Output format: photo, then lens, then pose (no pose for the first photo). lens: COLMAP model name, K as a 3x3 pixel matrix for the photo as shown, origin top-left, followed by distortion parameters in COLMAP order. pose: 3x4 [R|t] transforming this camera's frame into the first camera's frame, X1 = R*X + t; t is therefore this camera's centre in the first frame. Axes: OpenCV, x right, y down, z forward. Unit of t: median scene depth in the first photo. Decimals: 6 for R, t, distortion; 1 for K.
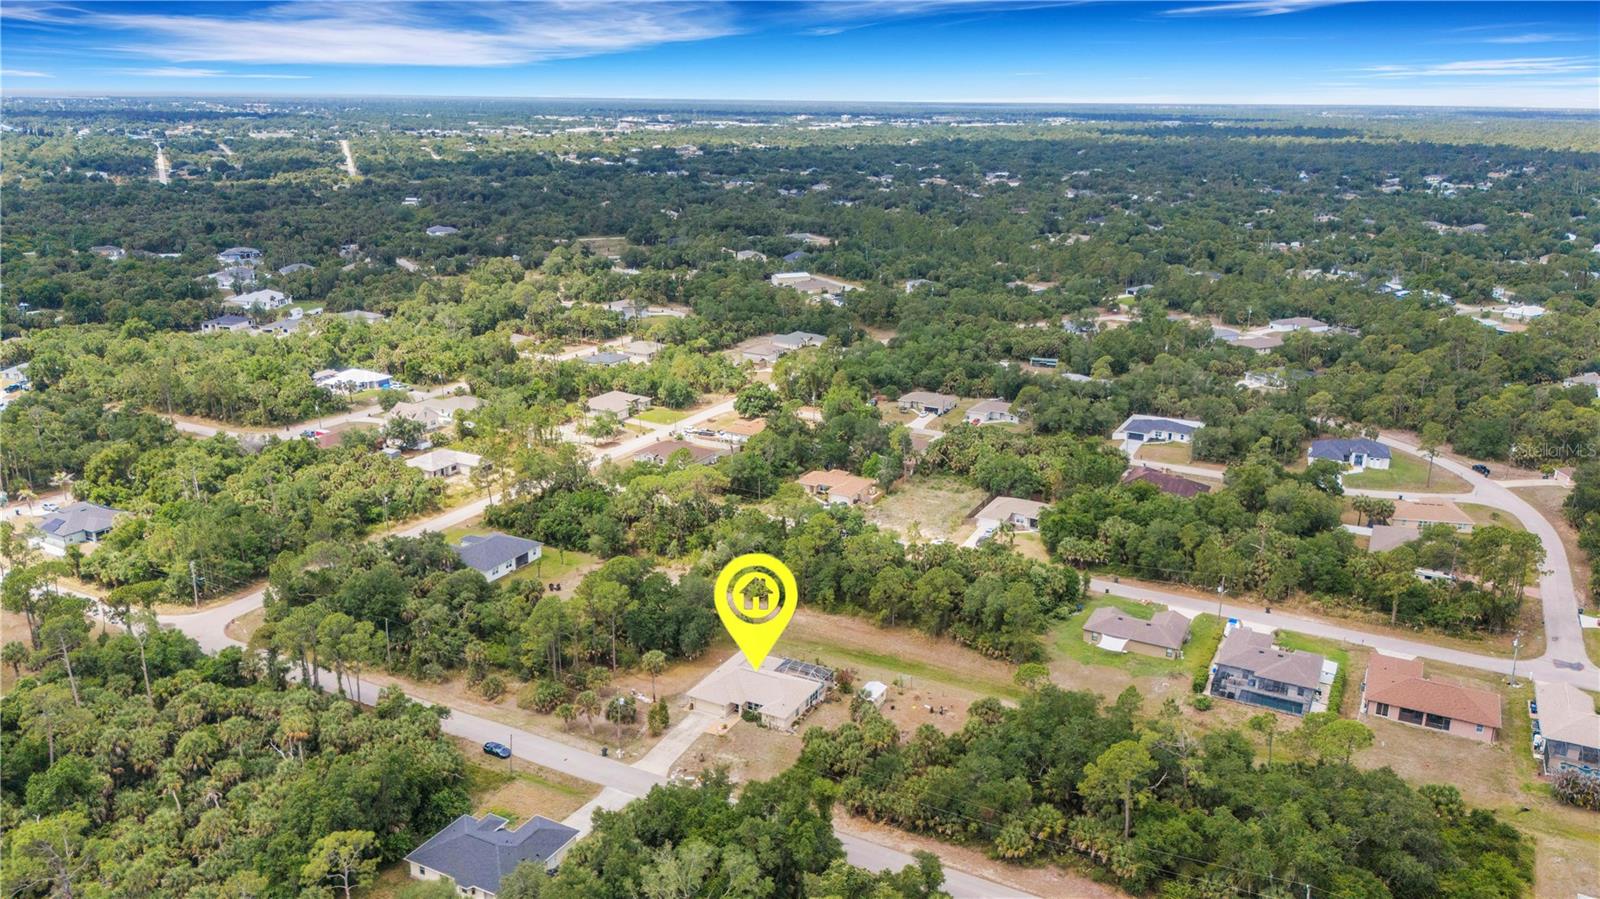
lens RADIAL K [[1173.5, 0, 796.7], [0, 1173.5, 464.1], [0, 0, 1]] dist [0.092505, -0.107686]
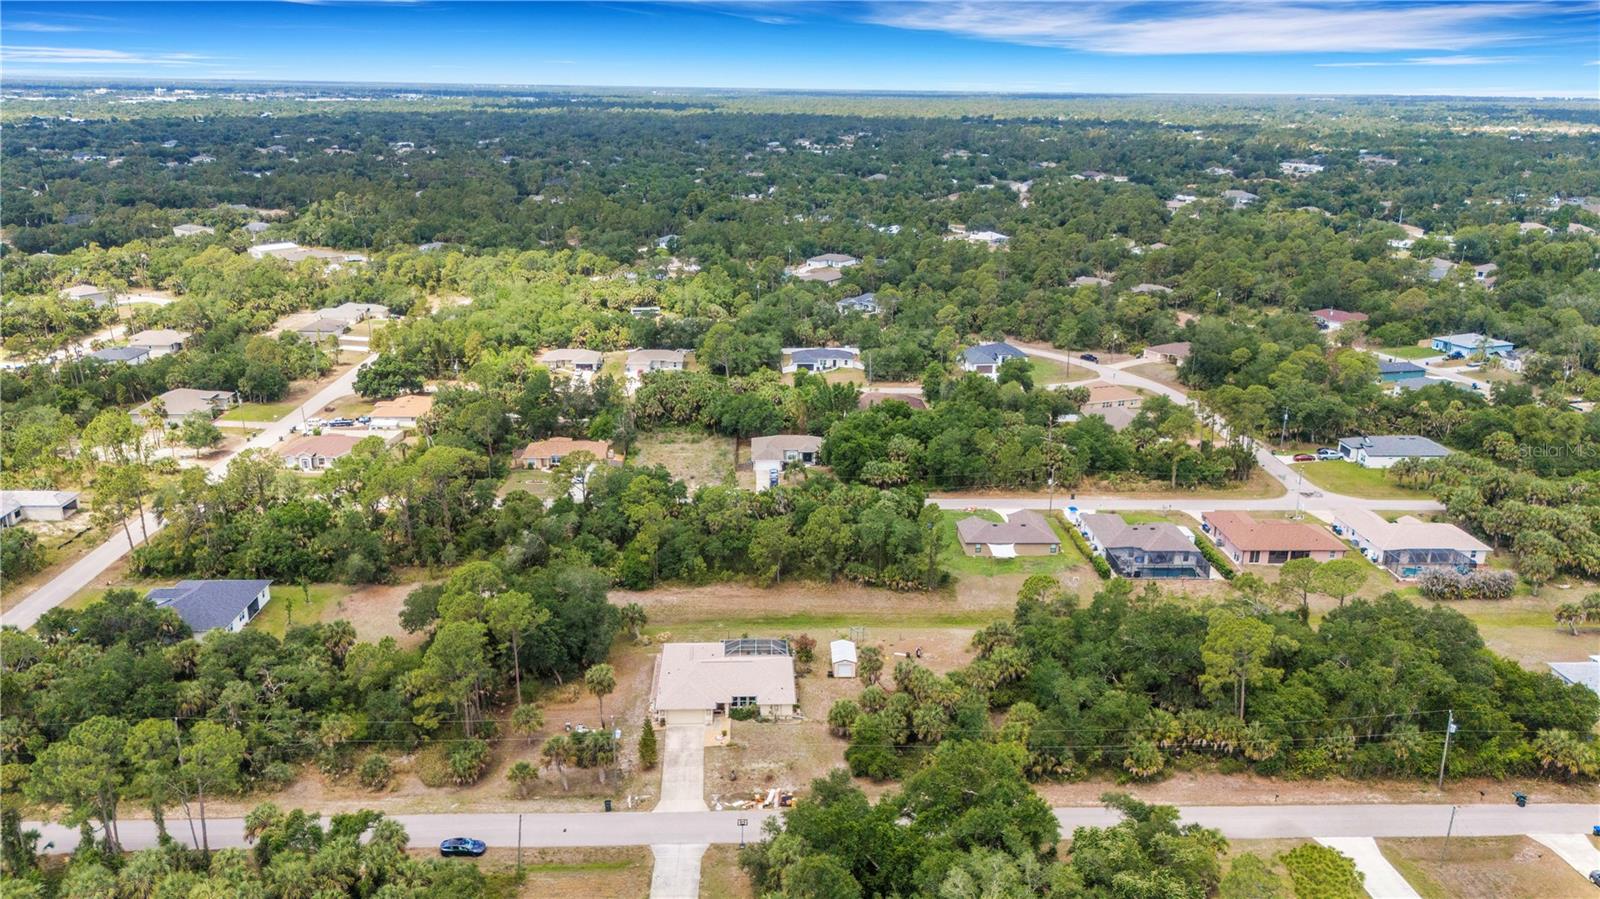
lens RADIAL K [[1173.5, 0, 796.7], [0, 1173.5, 464.1], [0, 0, 1]] dist [0.092505, -0.107686]
pose [[0.865347, -0.153958, 0.476940, -0.351160], [0.146796, 0.987772, 0.052516, 0.007246], [-0.479193, 0.024569, 0.877365, 0.255292]]
